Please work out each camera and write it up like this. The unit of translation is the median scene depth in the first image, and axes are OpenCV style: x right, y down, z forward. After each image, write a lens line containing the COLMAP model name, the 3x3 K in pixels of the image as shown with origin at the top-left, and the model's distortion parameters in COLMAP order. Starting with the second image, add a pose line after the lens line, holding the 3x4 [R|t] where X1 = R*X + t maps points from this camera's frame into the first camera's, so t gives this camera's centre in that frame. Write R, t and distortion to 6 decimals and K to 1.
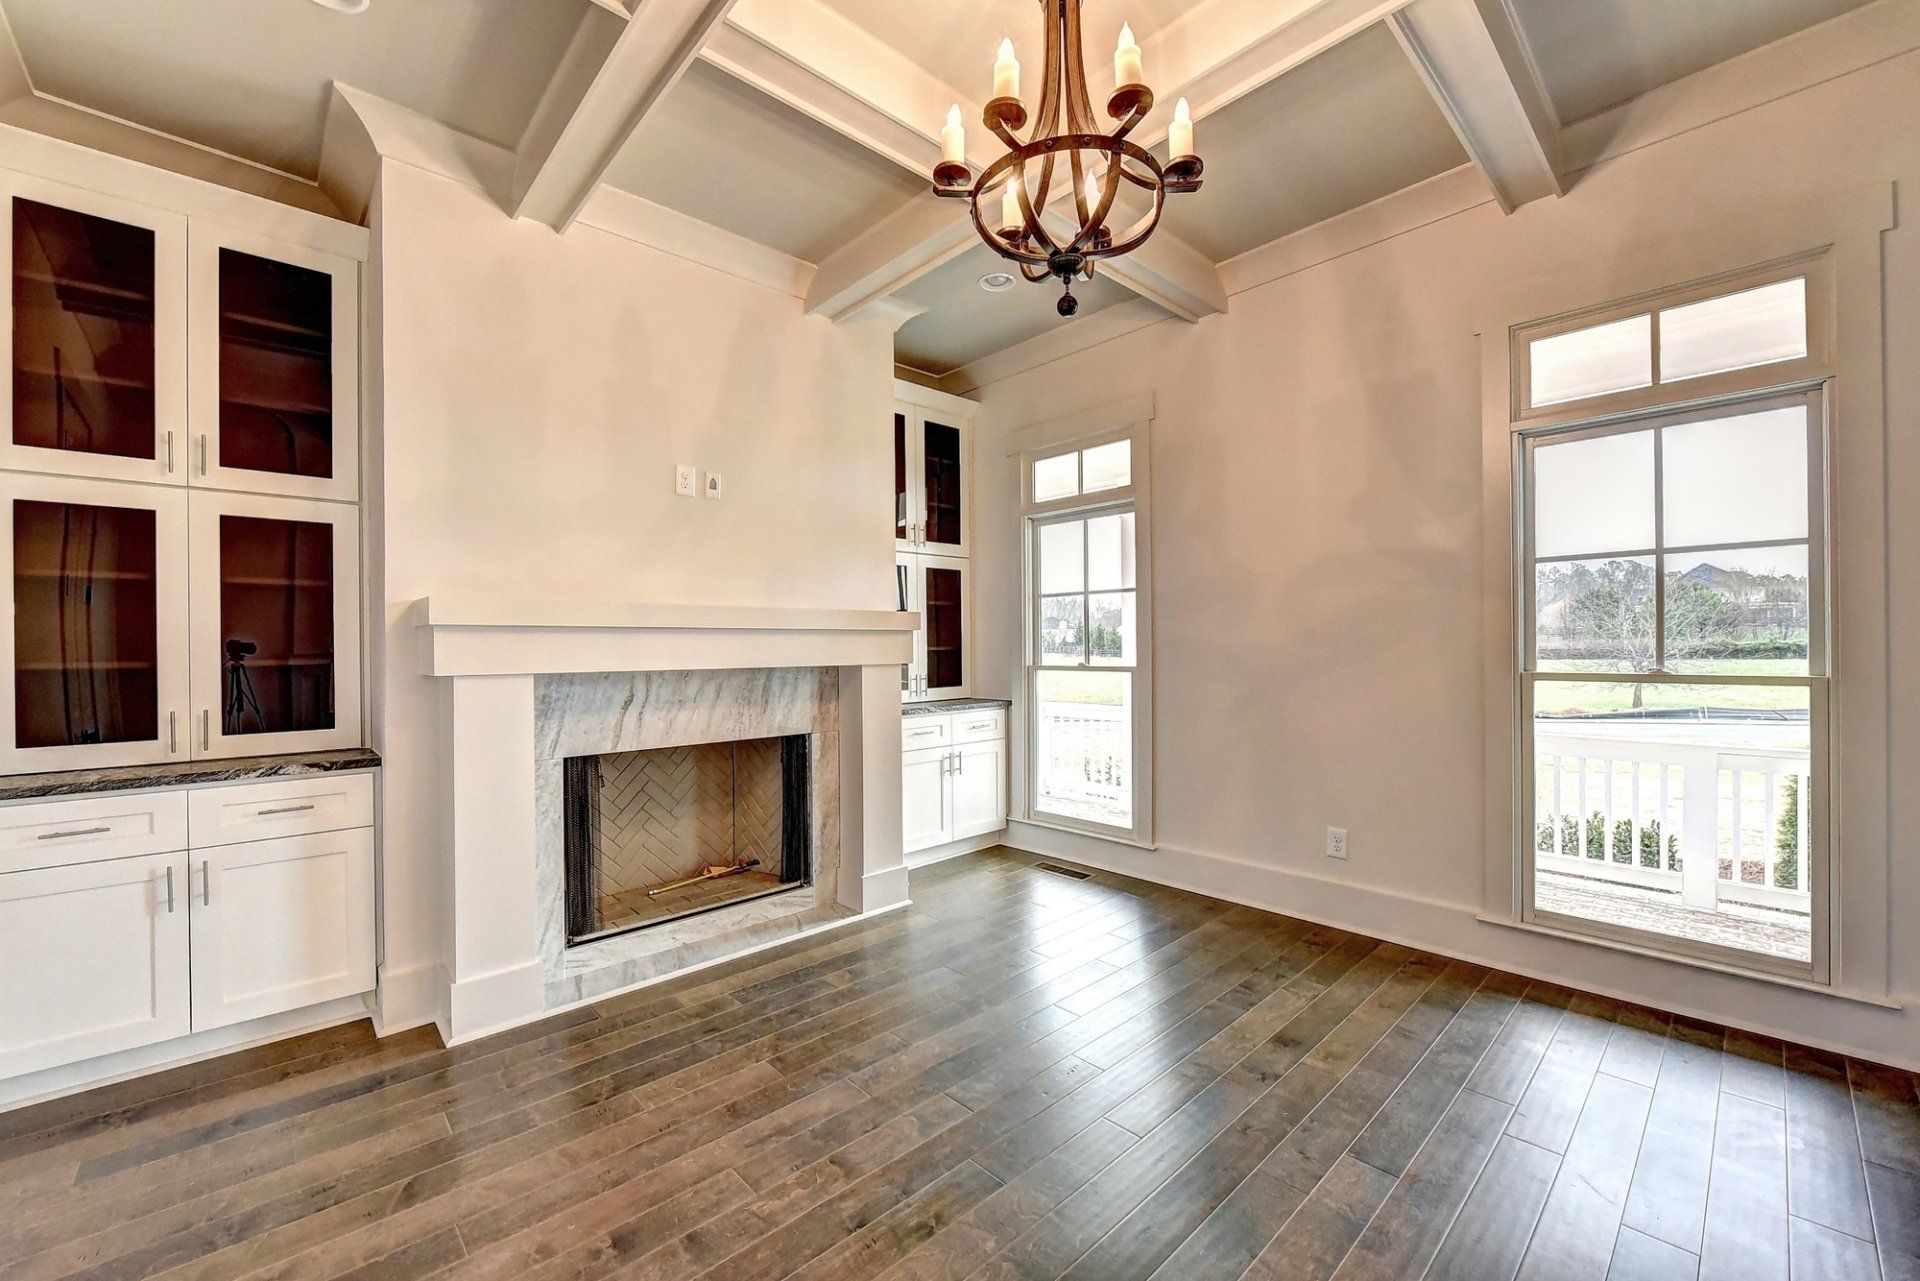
lens RADIAL K [[757.7, 0, 962.0], [0, 757.7, 647.4], [0, 0, 1]] dist [-0.005331, -0.000080]
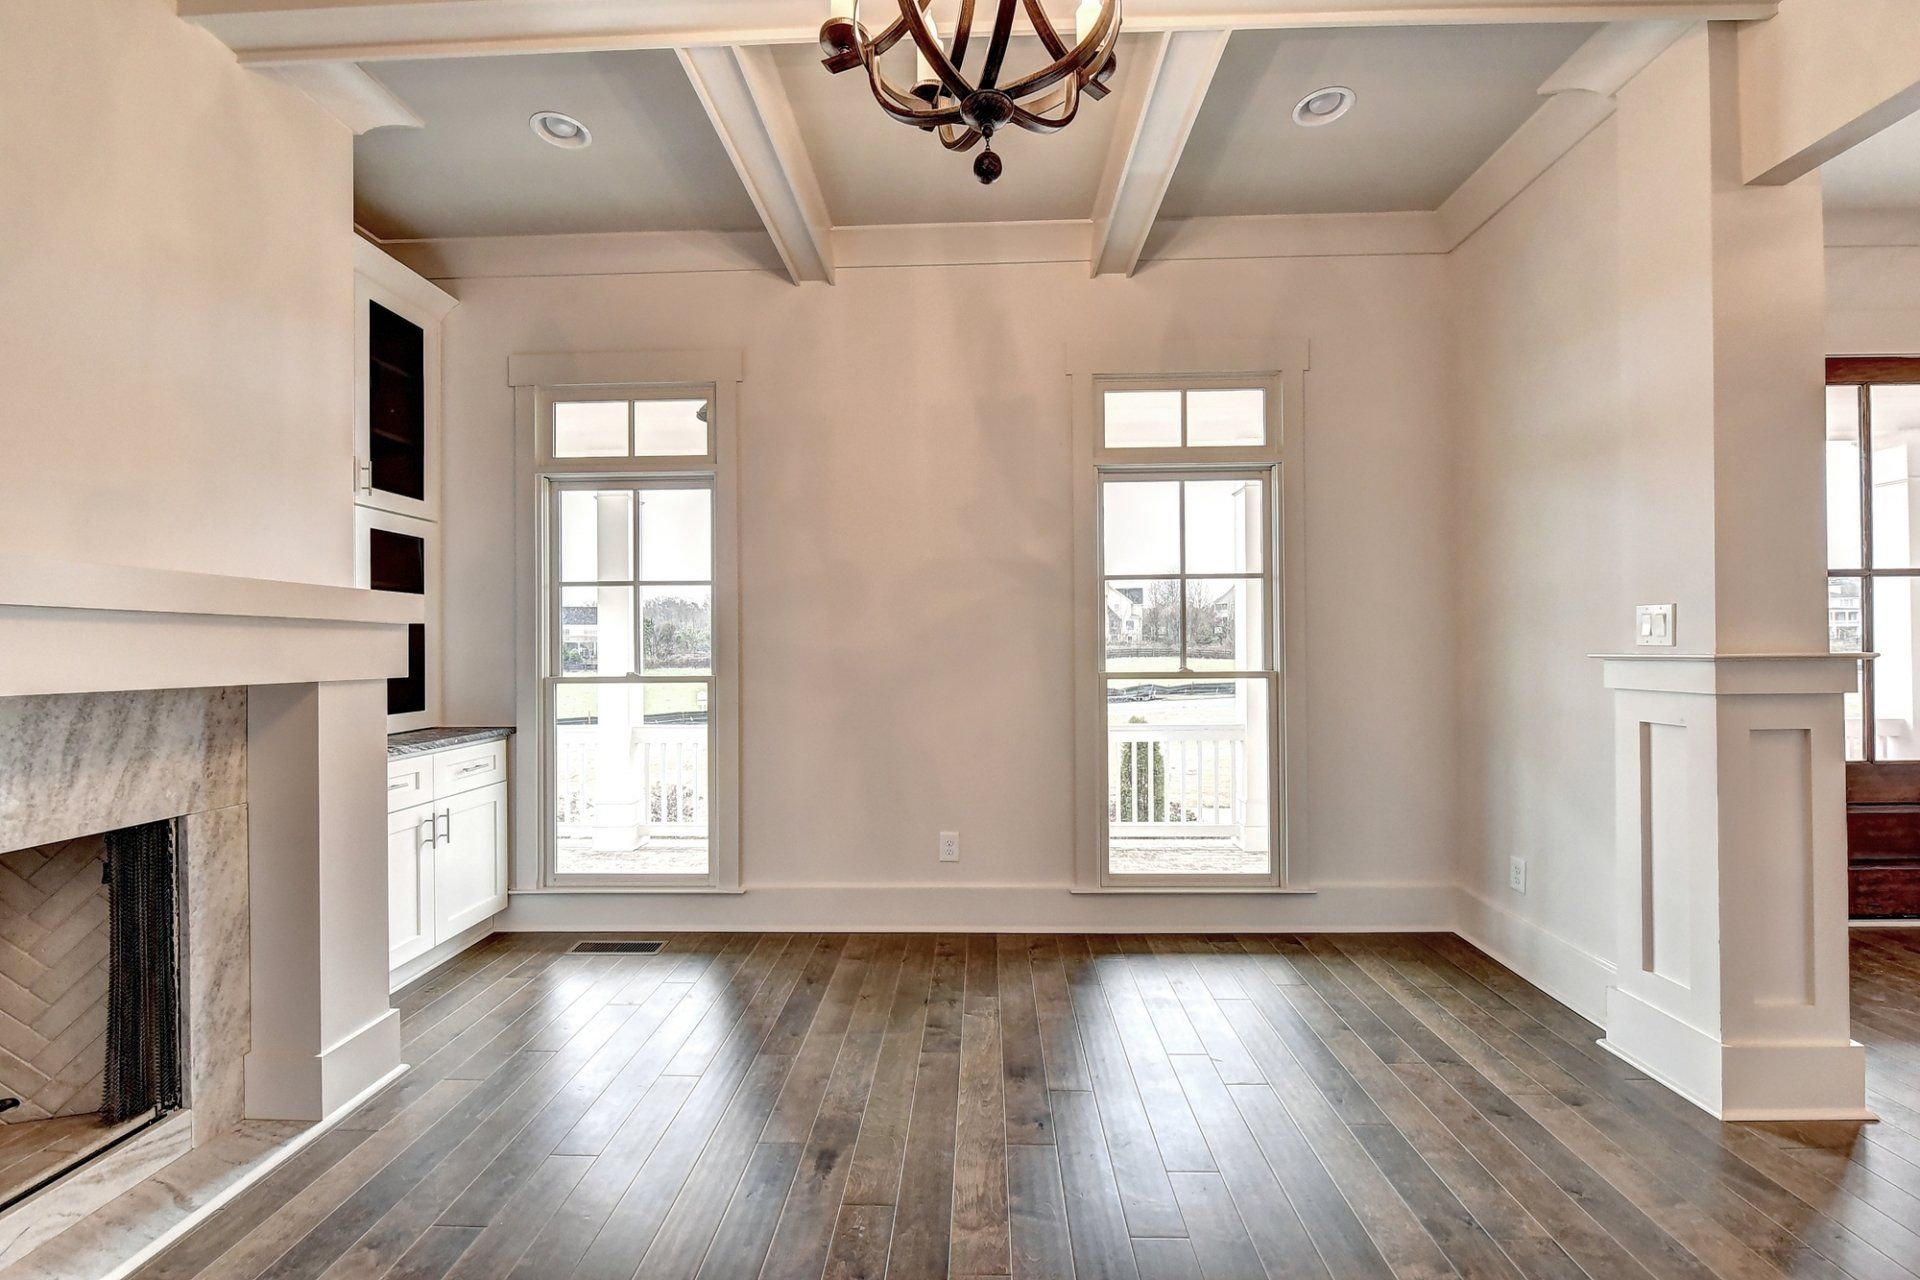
lens RADIAL K [[767.4, 0, 956.7], [0, 767.4, 645.3], [0, 0, 1]] dist [-0.002131, -0.000384]
pose [[0.708284, 0.004427, 0.705913, -0.203884], [0.001830, 0.999965, -0.008108, -0.000054], [-0.705925, 0.007035, 0.708252, 0.256468]]
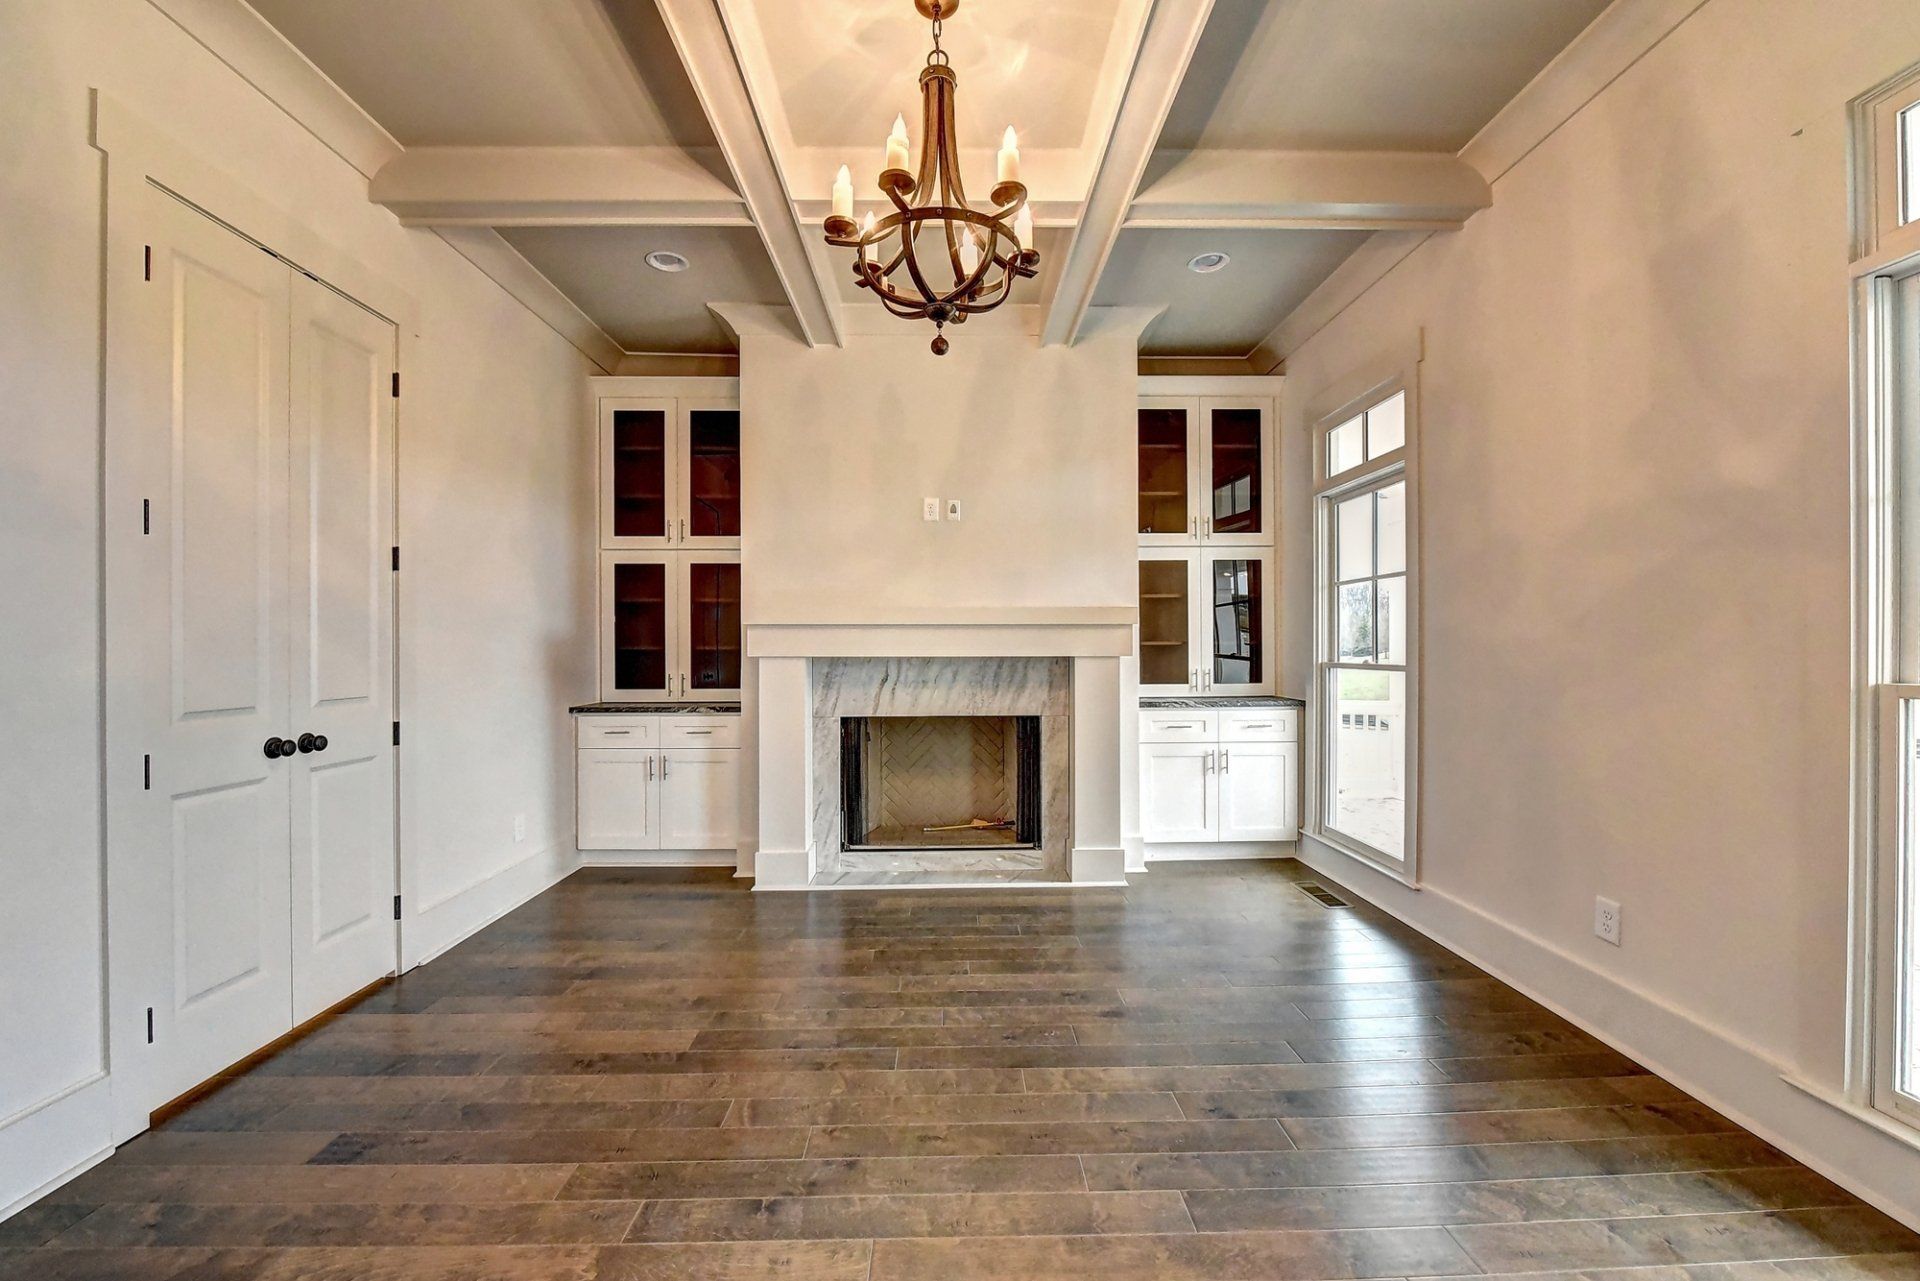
lens RADIAL K [[757.7, 0, 962.0], [0, 757.7, 647.4], [0, 0, 1]] dist [-0.005331, -0.000080]
pose [[0.746080, 0.008748, -0.665799, 0.483623], [-0.005243, 0.999960, 0.007264, 0.002811], [0.665836, -0.001929, 0.746096, 0.072923]]
